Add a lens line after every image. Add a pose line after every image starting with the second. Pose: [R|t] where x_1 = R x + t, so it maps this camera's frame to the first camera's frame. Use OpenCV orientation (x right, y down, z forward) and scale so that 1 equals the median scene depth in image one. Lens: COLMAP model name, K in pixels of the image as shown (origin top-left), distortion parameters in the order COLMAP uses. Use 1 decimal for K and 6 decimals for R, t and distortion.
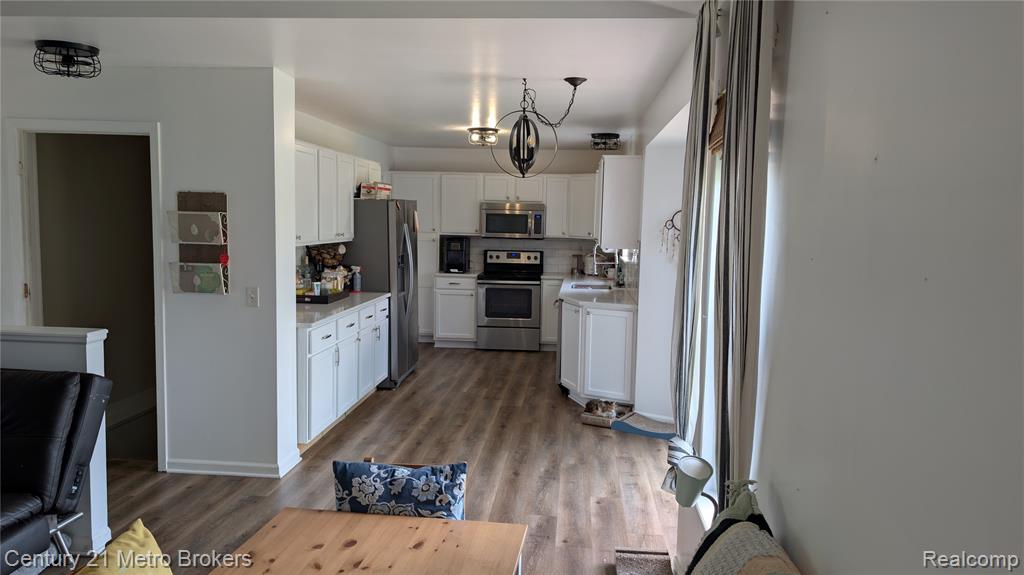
lens RADIAL K [[738.8, 0, 514.6], [0, 738.8, 281.2], [0, 0, 1]] dist [0.054362, -0.059224]
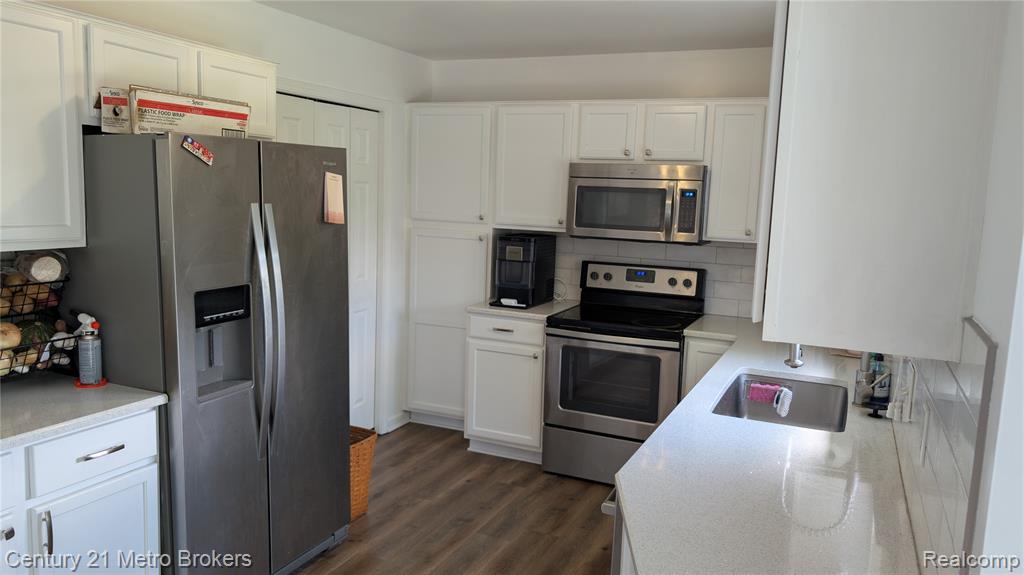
lens RADIAL K [[746.4, 0, 509.1], [0, 746.4, 277.6], [0, 0, 1]] dist [0.072165, -0.066158]
pose [[0.941599, 0.050886, -0.332868, 0.083040], [-0.044322, 0.998645, 0.027289, -0.044509], [0.333806, -0.010942, 0.942578, 0.537158]]
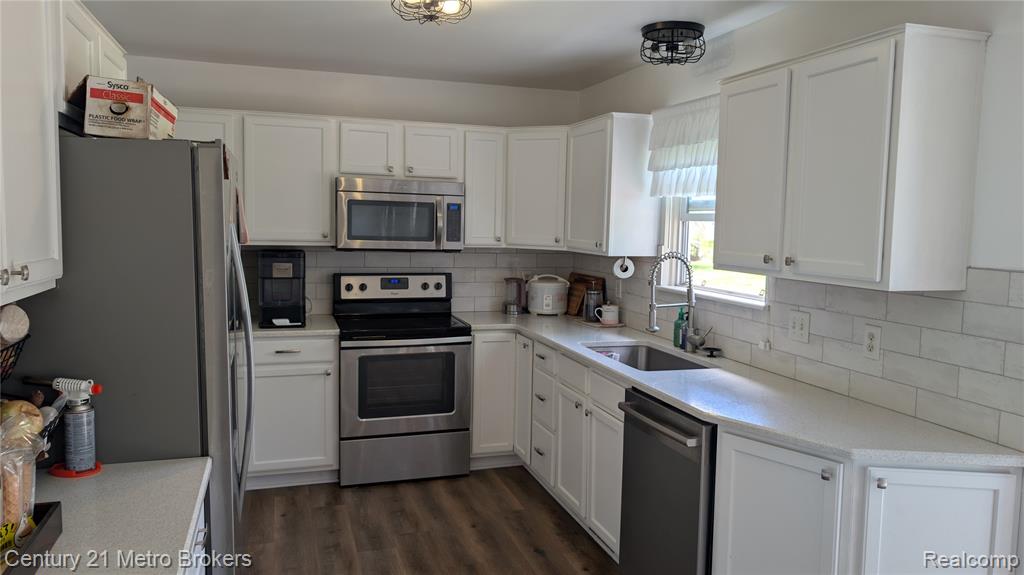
lens RADIAL K [[742.9, 0, 531.8], [0, 742.9, 272.6], [0, 0, 1]] dist [0.047266, -0.101315]
pose [[0.914152, -0.029722, 0.404281, -0.127701], [0.031745, 0.999495, 0.001702, -0.041509], [-0.404127, 0.011278, 0.914633, 0.510918]]
